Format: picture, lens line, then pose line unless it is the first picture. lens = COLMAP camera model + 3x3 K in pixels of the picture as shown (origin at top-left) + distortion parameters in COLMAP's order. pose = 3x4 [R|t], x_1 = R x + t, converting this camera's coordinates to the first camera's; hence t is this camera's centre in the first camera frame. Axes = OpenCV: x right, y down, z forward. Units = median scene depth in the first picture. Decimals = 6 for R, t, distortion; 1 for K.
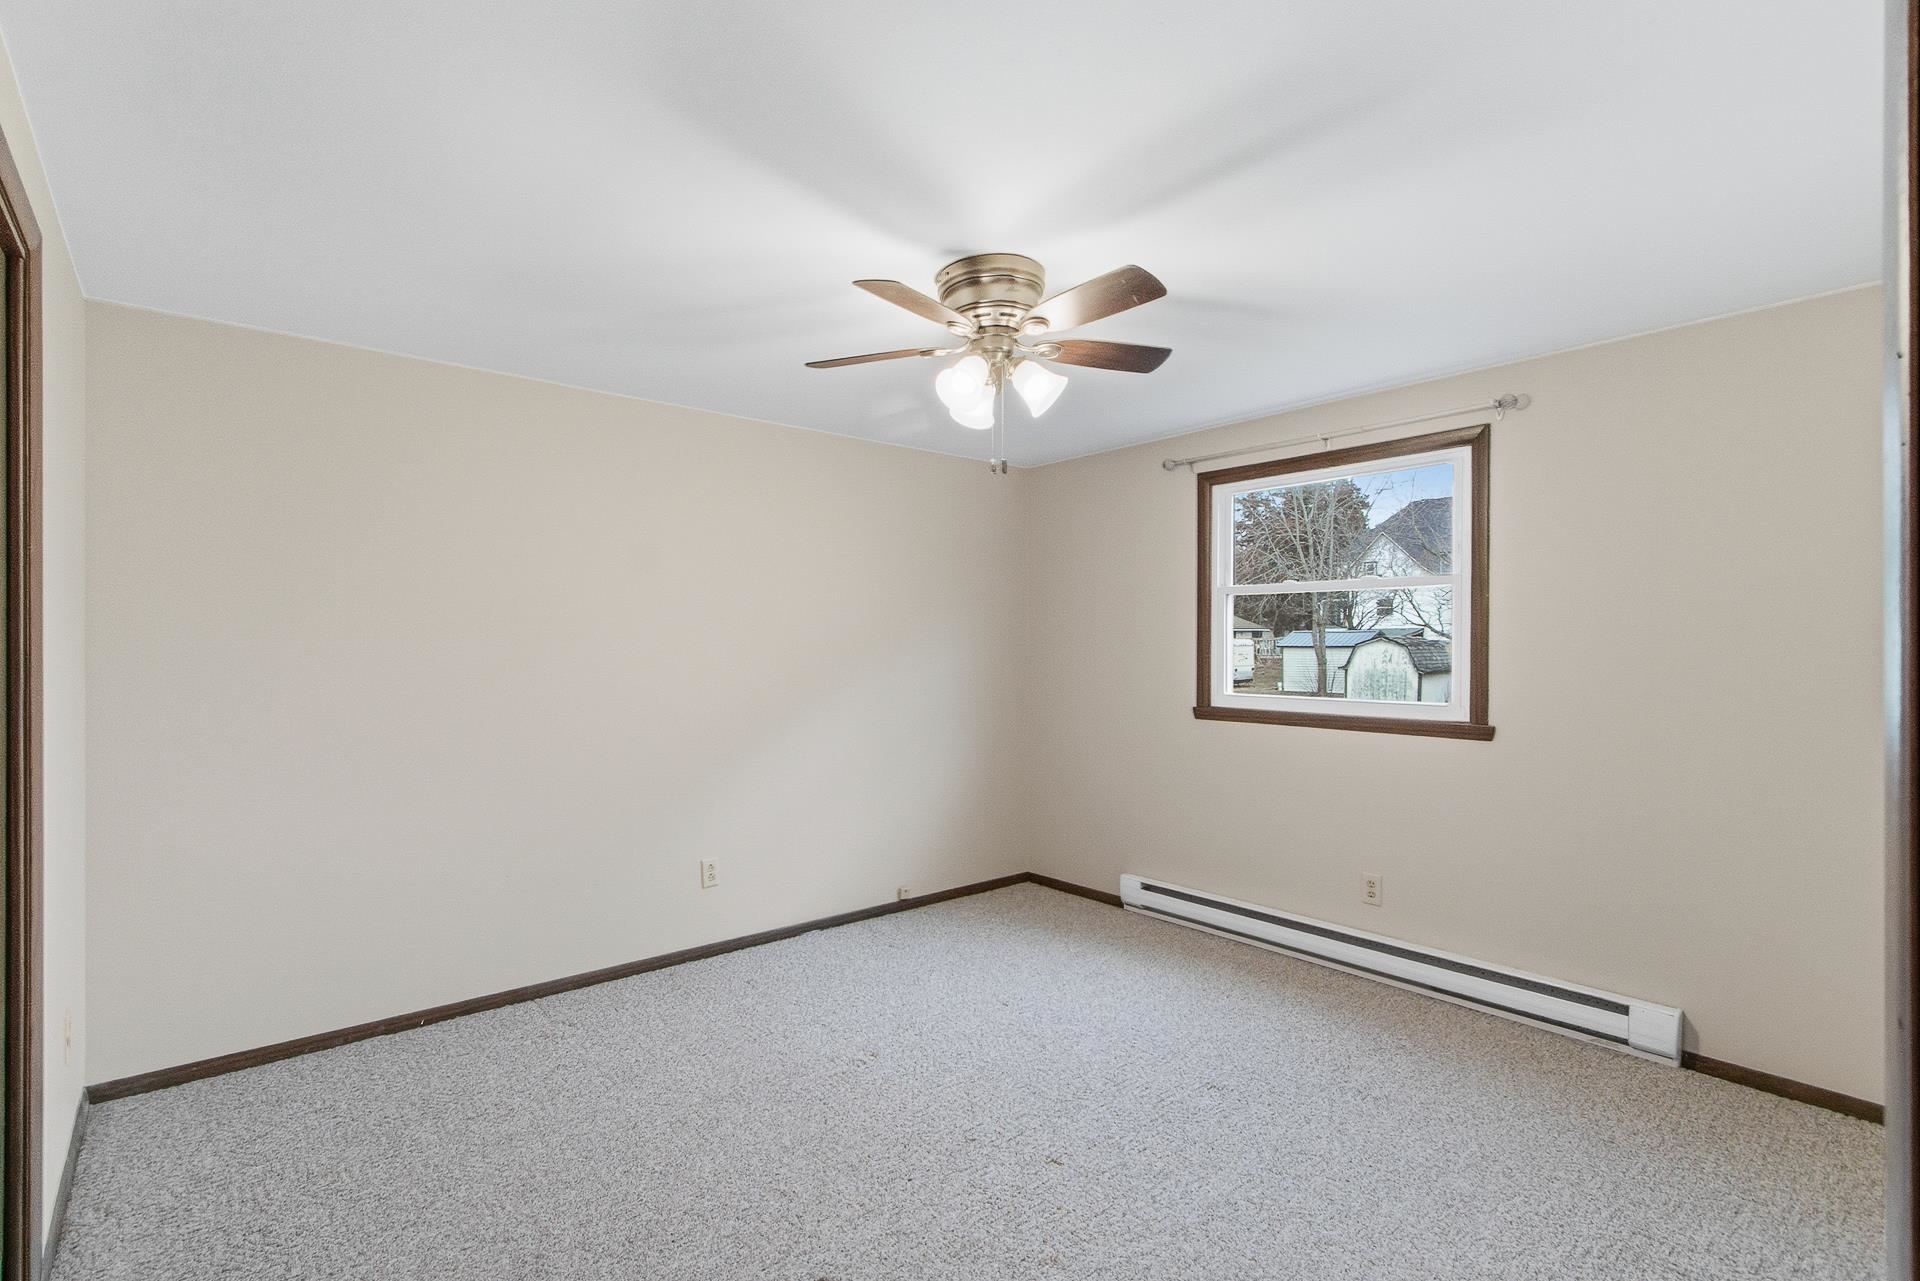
lens RADIAL K [[868.1, 0, 936.9], [0, 868.1, 644.9], [0, 0, 1]] dist [0.002292, -0.000099]
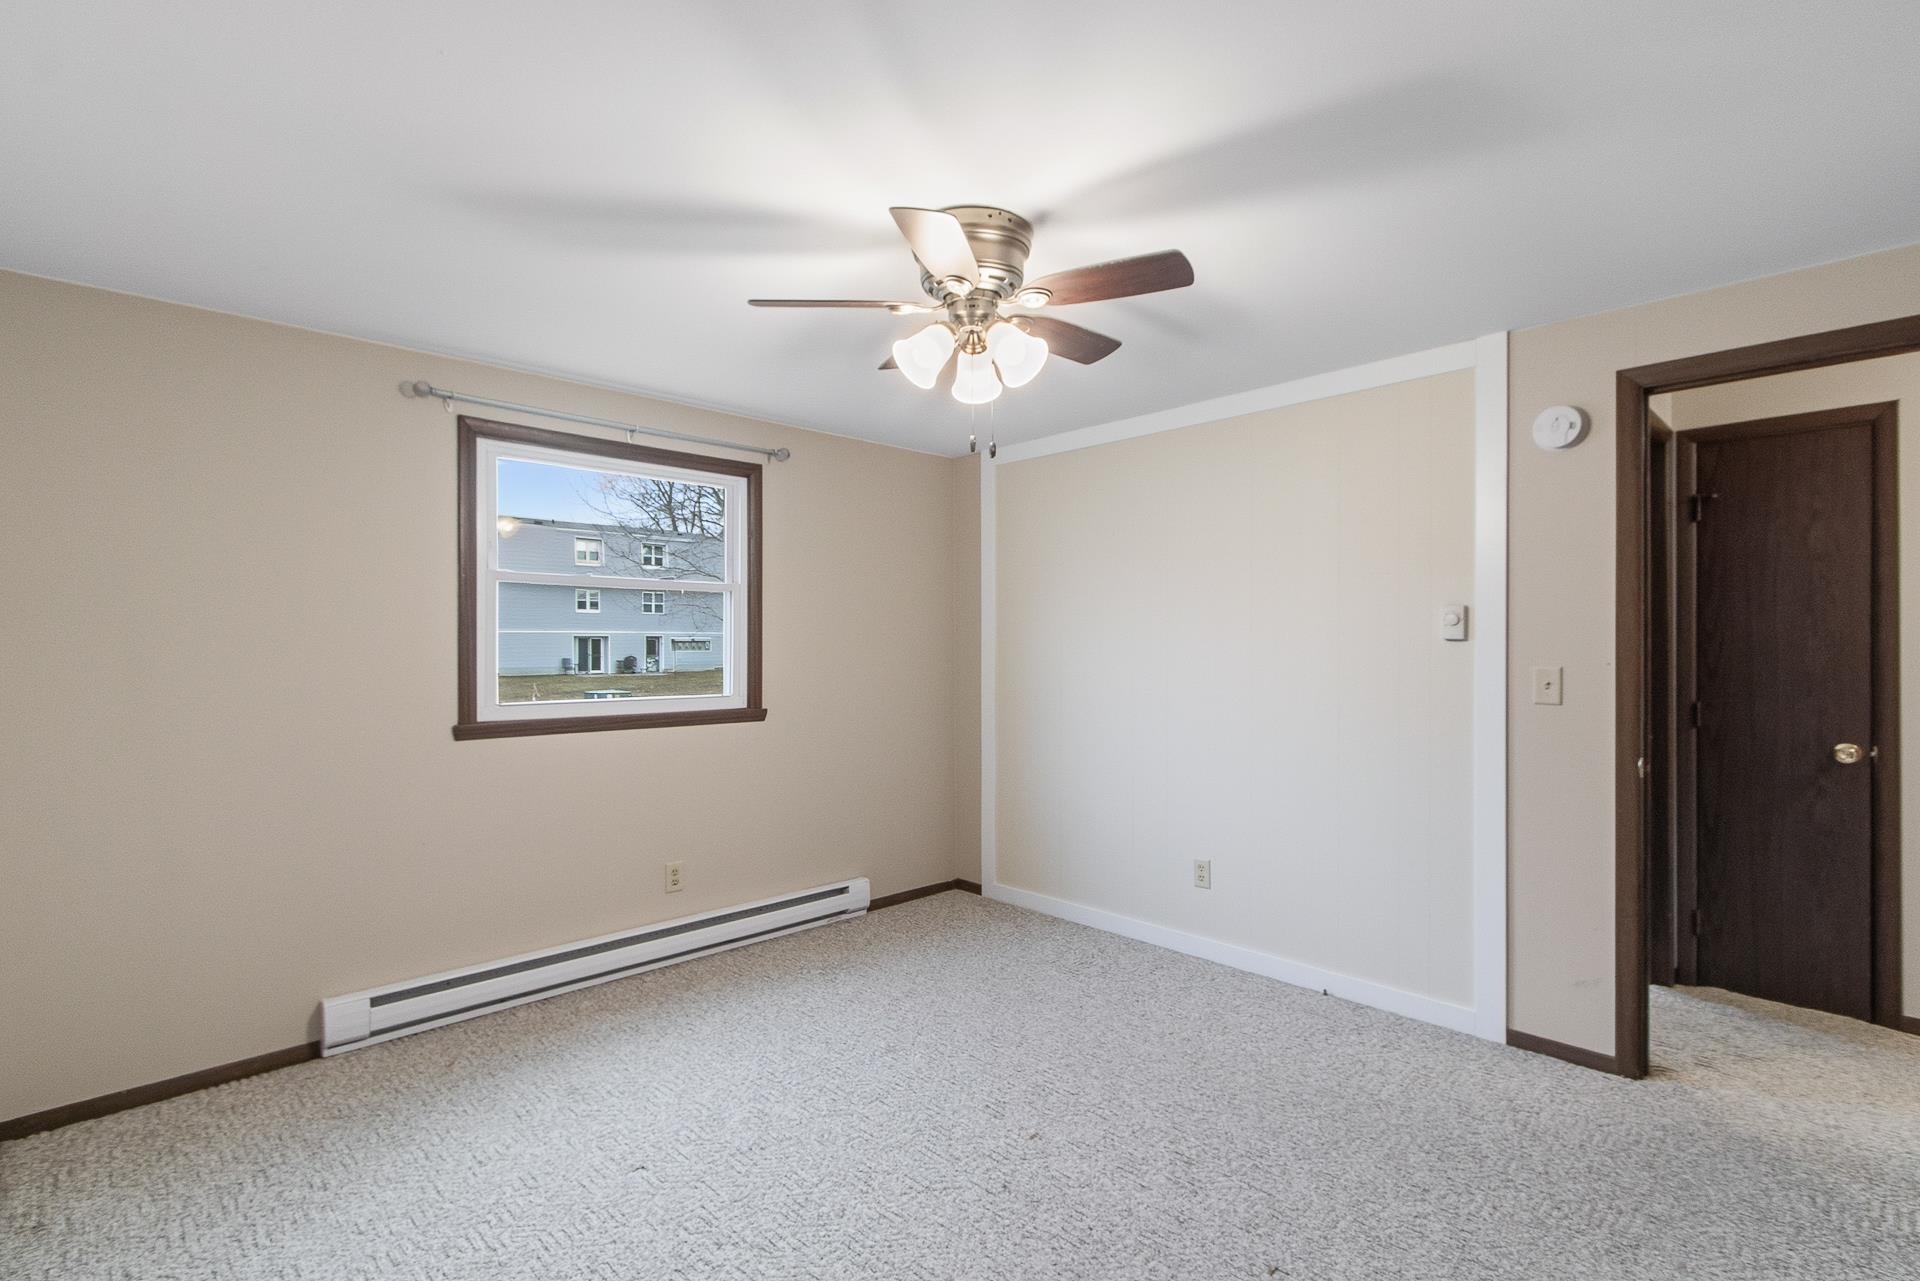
lens RADIAL K [[877.3, 0, 960.0], [0, 877.3, 640.5], [0, 0, 1]] dist [0.000563, 0.000101]
pose [[-0.056974, 0.003238, 0.998370, -0.554246], [-0.001247, 0.999994, -0.003314, 0.000379], [-0.998375, -0.001433, -0.056969, 0.696946]]
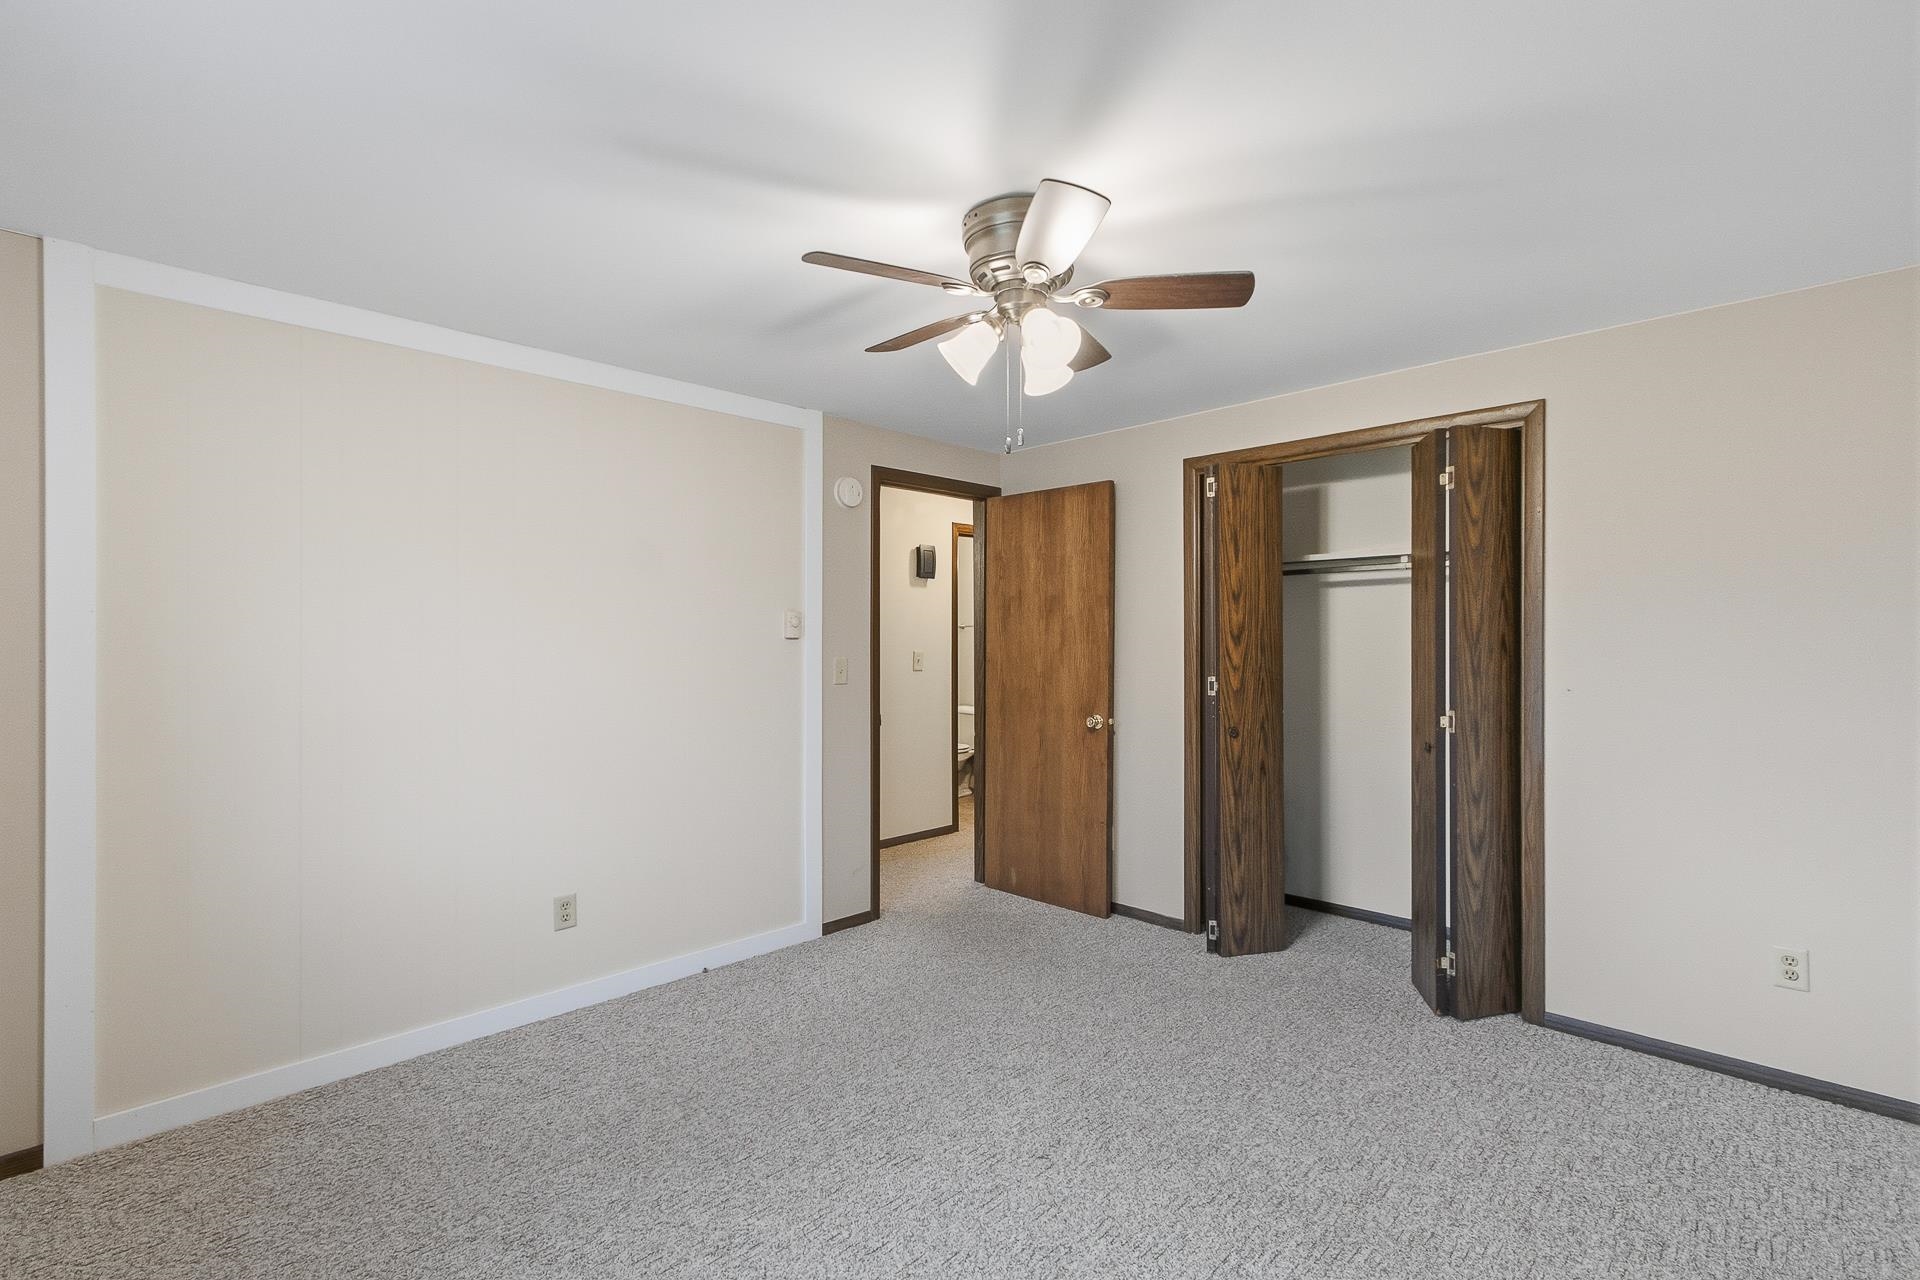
lens RADIAL K [[868.1, 0, 936.9], [0, 868.1, 644.4], [0, 0, 1]] dist [0.002292, -0.000099]
pose [[-0.997632, -0.002687, -0.068727, 0.136974], [-0.002485, 0.999992, -0.003026, 0.006287], [0.068735, -0.002848, -0.997631, 1.228196]]
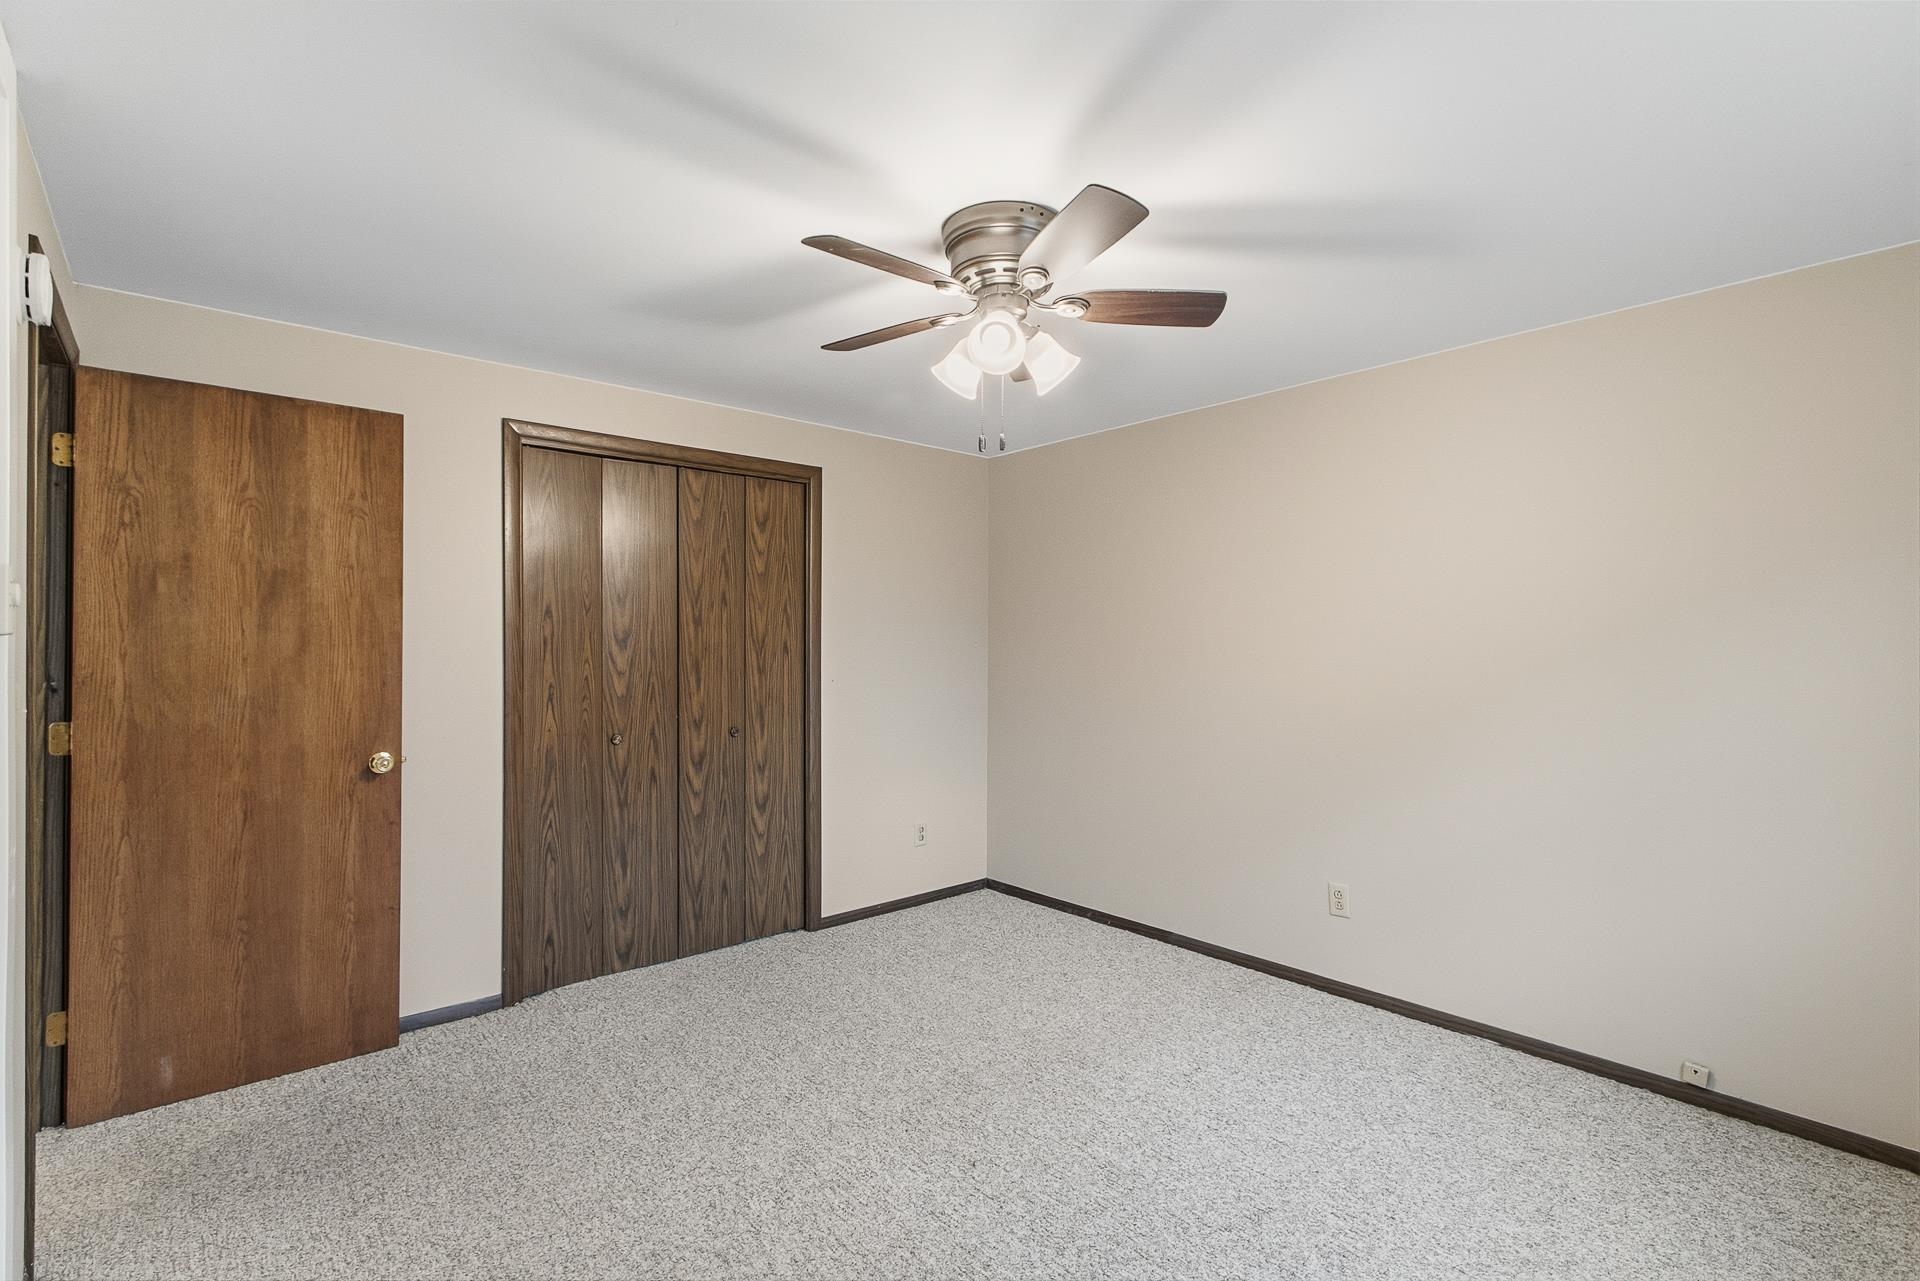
lens RADIAL K [[868.1, 0, 936.9], [0, 868.1, 644.9], [0, 0, 1]] dist [0.002292, -0.000099]
pose [[-0.015584, -0.010688, -0.999821, 0.613094], [0.014865, 0.999830, -0.010920, 0.014643], [0.999768, -0.015033, -0.015423, 0.620789]]
